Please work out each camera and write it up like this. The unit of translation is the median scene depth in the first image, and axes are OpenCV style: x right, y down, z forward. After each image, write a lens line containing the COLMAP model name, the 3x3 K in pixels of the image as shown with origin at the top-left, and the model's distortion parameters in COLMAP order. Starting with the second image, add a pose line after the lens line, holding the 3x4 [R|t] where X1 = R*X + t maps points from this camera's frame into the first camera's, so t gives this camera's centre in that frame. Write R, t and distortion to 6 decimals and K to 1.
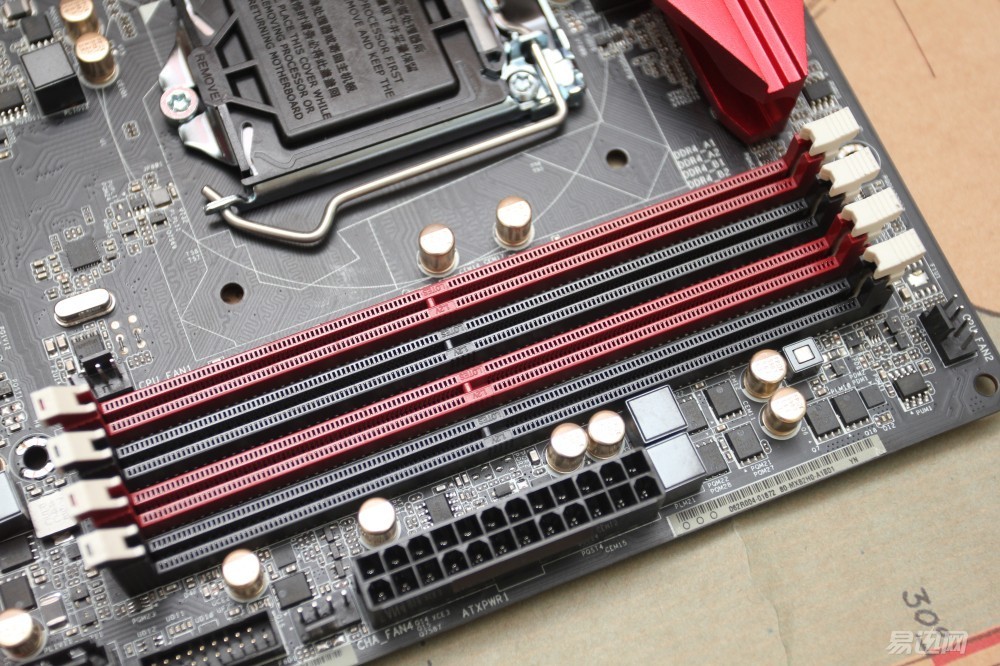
lens RADIAL K [[1671.0, 0, 500.0], [0, 1671.0, 338.4], [0, 0, 1]] dist [-0.002128, 0.000000]
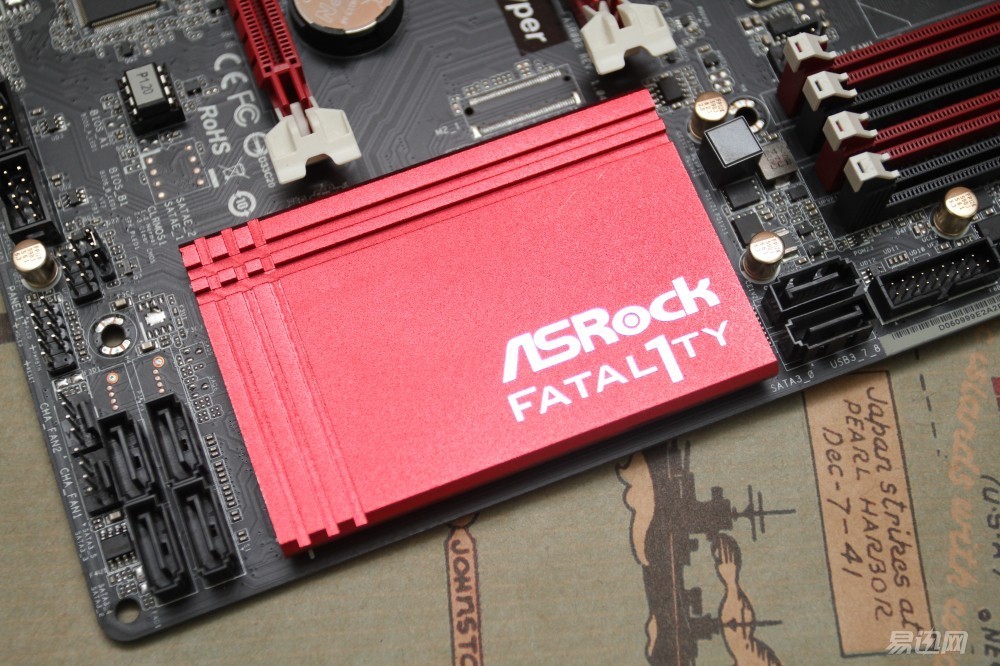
lens RADIAL K [[1533.5, 0, 503.3], [0, 1533.5, 325.1], [0, 0, 1]] dist [-0.003661, 0.000000]
pose [[0.999779, 0.014450, -0.015290, -0.395952], [-0.014101, 0.999644, 0.022647, 0.178211], [0.015612, -0.022427, 0.999627, -0.030518]]
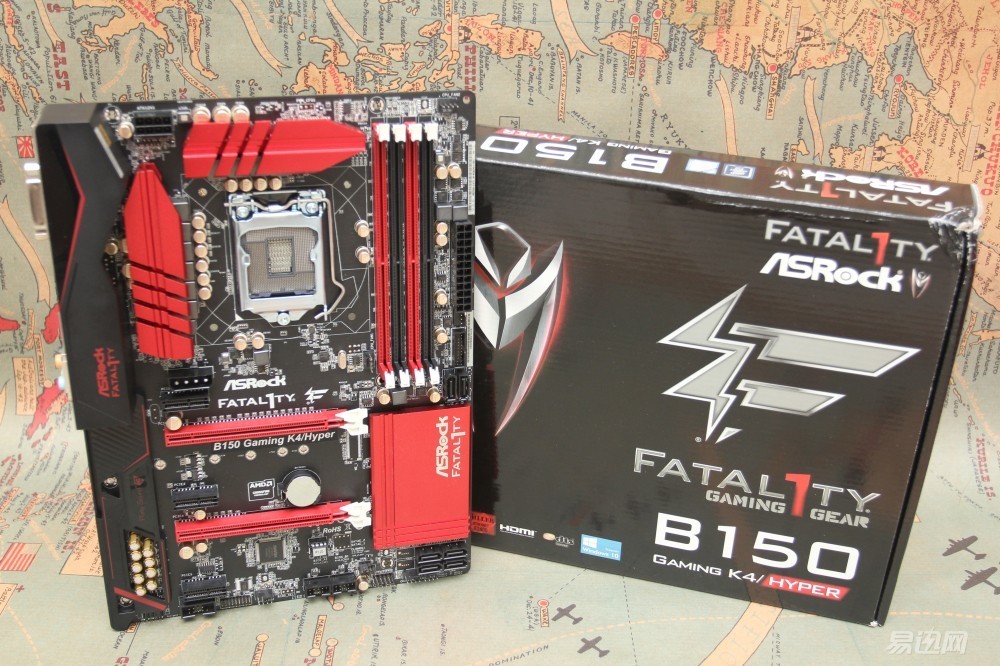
lens RADIAL K [[1119.8, 0, 504.9], [0, 1119.8, 335.5], [0, 0, 1]] dist [-0.049945, 0.000000]
pose [[0.389777, -0.878794, -0.275309, 0.485634], [0.715335, 0.100645, 0.691495, -1.238456], [-0.579974, -0.466467, 0.667862, -0.569511]]
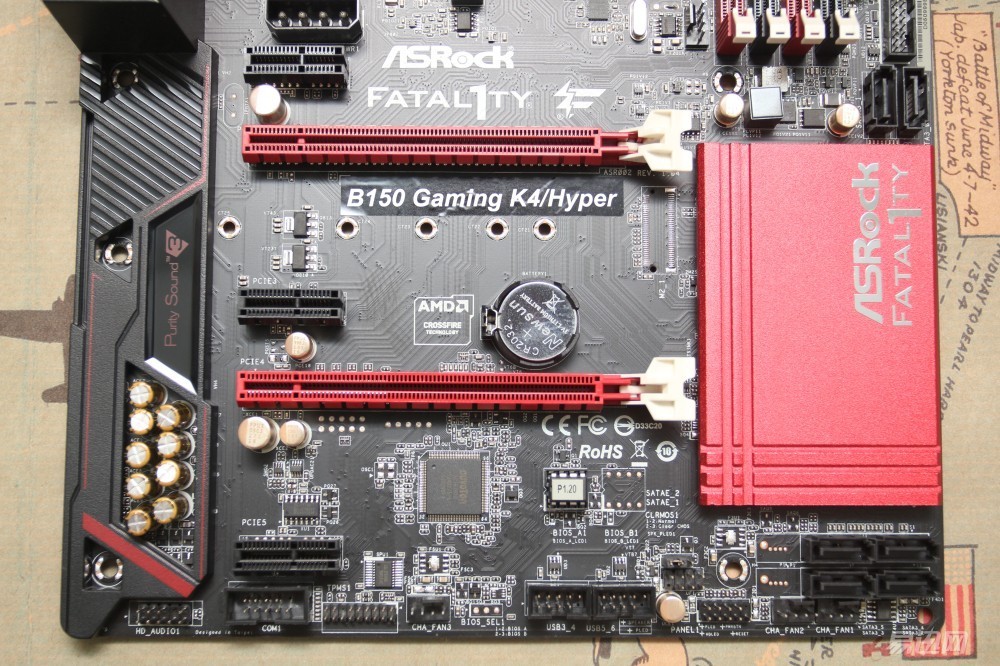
lens RADIAL K [[1320.7, 0, 496.8], [0, 1320.7, 337.9], [0, 0, 1]] dist [-0.021608, 0.000000]
pose [[0.382132, -0.921440, 0.070169, -0.614567], [0.851712, 0.380640, 0.360137, -0.420780], [-0.358554, -0.077856, 0.930257, -0.053845]]
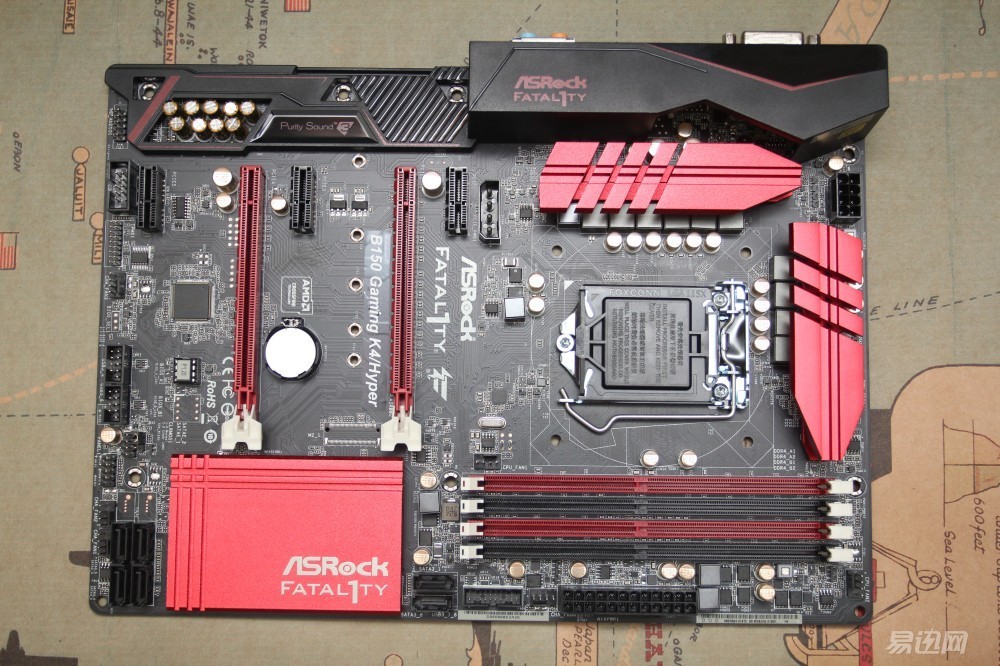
lens RADIAL K [[1313.1, 0, 493.1], [0, 1313.1, 337.4], [0, 0, 1]] dist [-0.015099, 0.000000]
pose [[0.919893, 0.383322, -0.082838, -0.141561], [-0.342812, 0.888560, 0.304862, -0.630858], [0.190467, -0.252042, 0.948787, -0.608835]]
